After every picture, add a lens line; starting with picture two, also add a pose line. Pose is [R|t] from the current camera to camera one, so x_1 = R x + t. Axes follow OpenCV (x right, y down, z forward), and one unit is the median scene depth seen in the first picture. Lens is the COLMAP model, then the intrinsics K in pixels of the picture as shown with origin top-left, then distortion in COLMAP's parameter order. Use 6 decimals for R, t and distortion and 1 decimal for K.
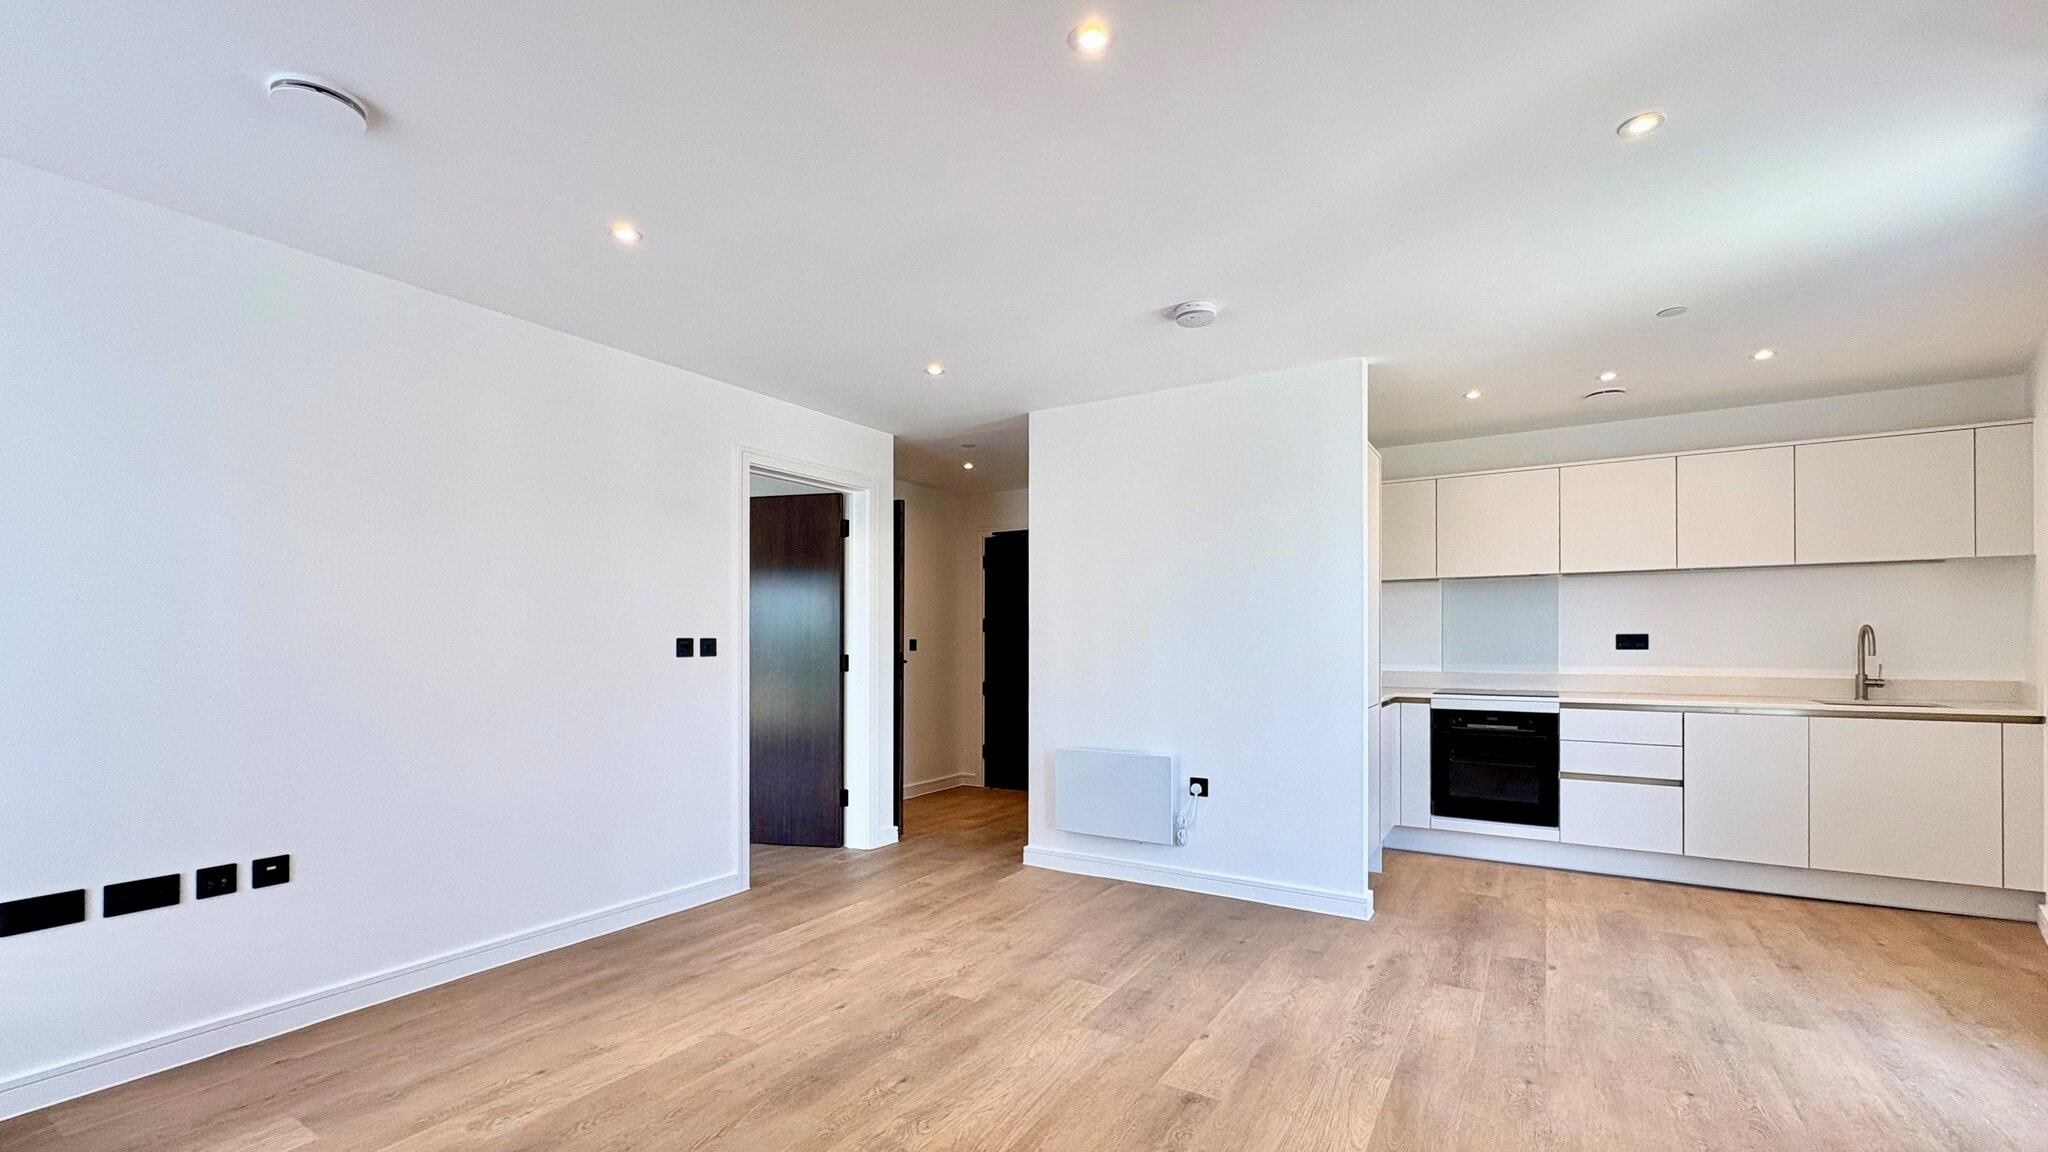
lens RADIAL K [[836.1, 0, 1020.9], [0, 836.1, 639.5], [0, 0, 1]] dist [0.000047, -0.000035]
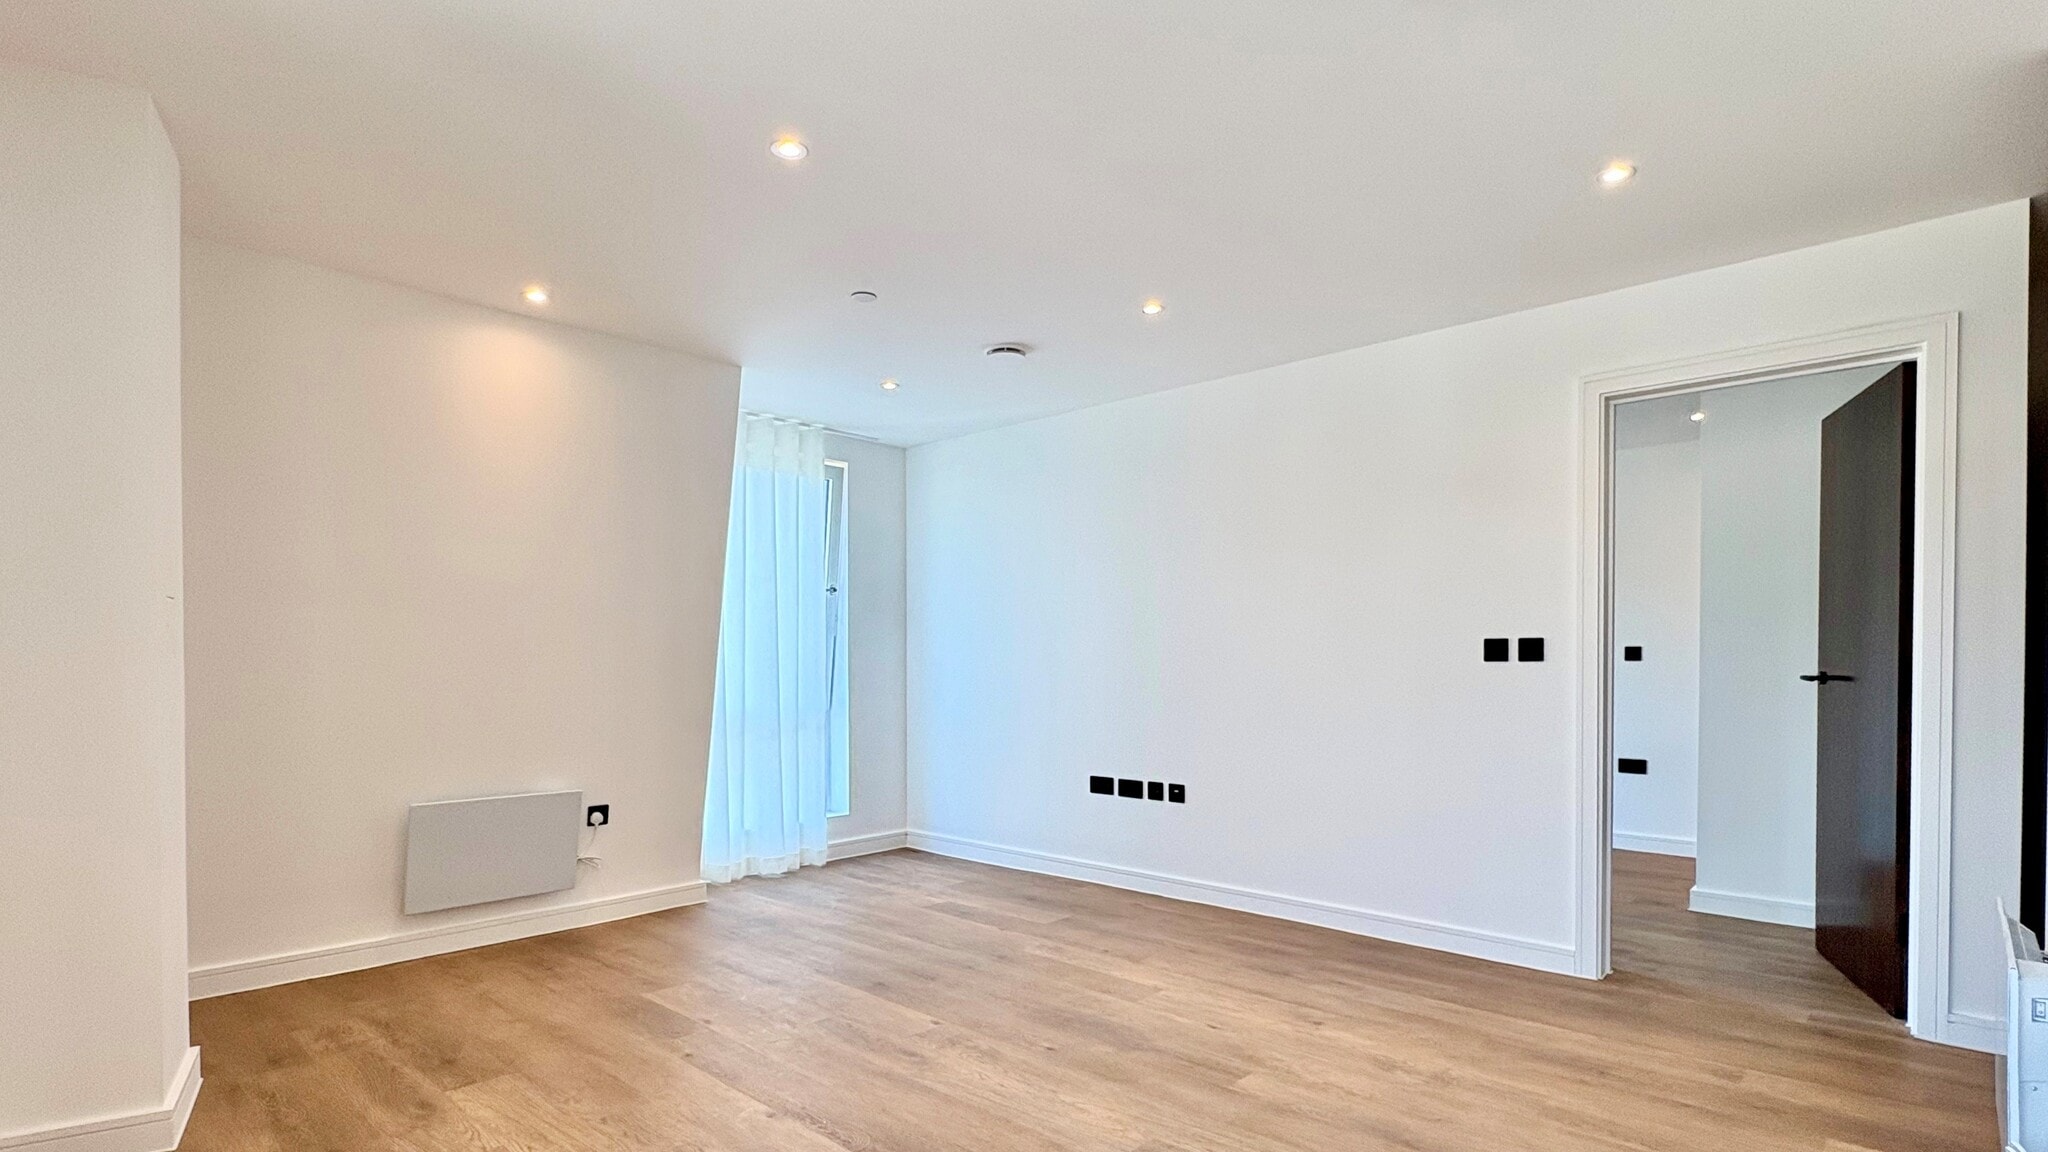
lens RADIAL K [[1001.4, 0, 1026.9], [0, 1001.4, 672.9], [0, 0, 1]] dist [-0.015410, -0.000109]
pose [[-0.189175, 0.014921, -0.981830, 0.941259], [0.004936, 0.999886, 0.014245, 0.022322], [0.981931, -0.002152, -0.189227, 1.022368]]
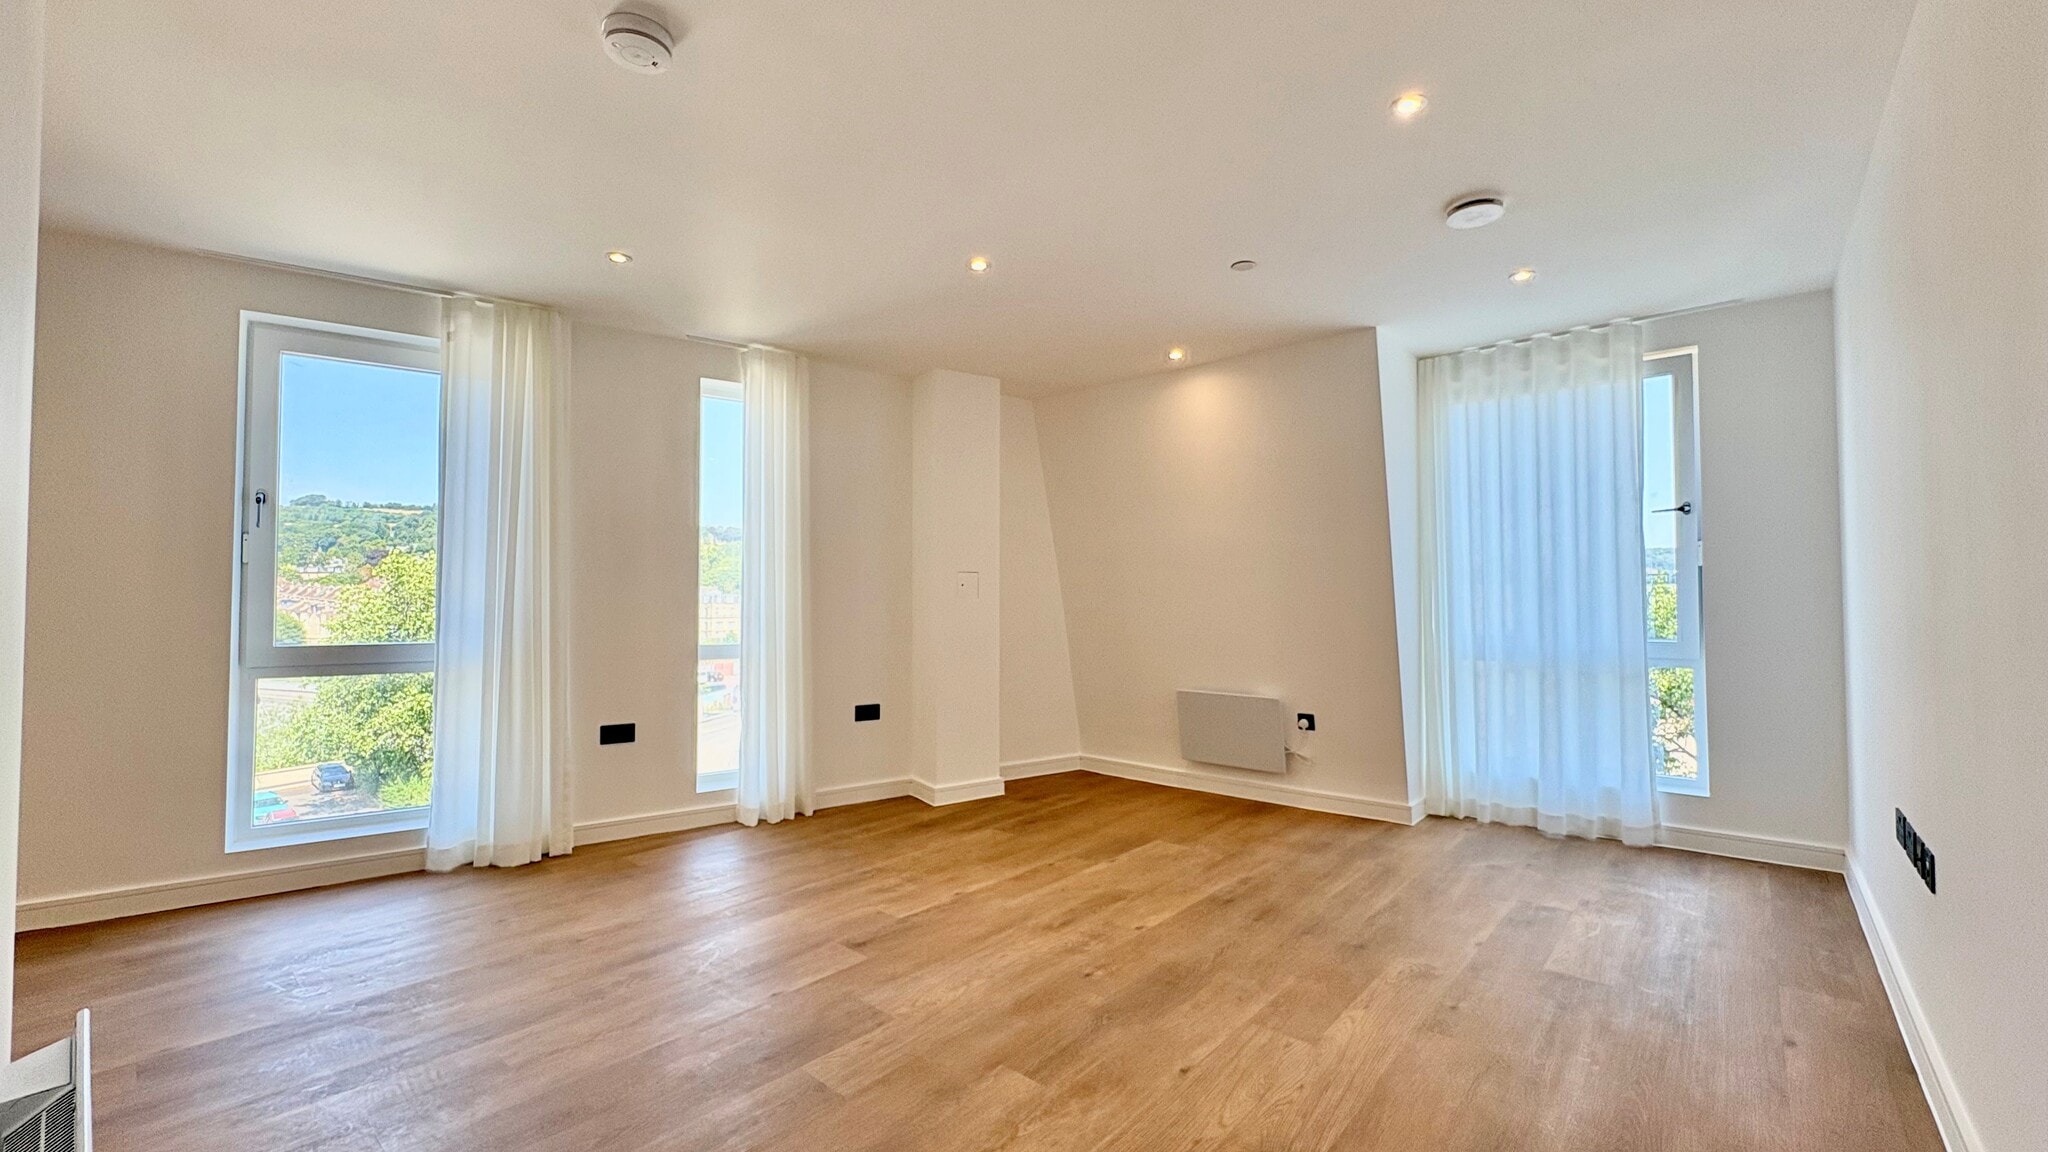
lens RADIAL K [[817.3, 0, 1024.0], [0, 817.3, 576.0], [0, 0, 1]] dist [0.000889, 0.000074]
pose [[-0.987702, 0.008500, 0.156116, -0.193946], [0.003221, 0.999415, -0.034038, 0.030985], [-0.156314, -0.033117, -0.987152, 1.767752]]
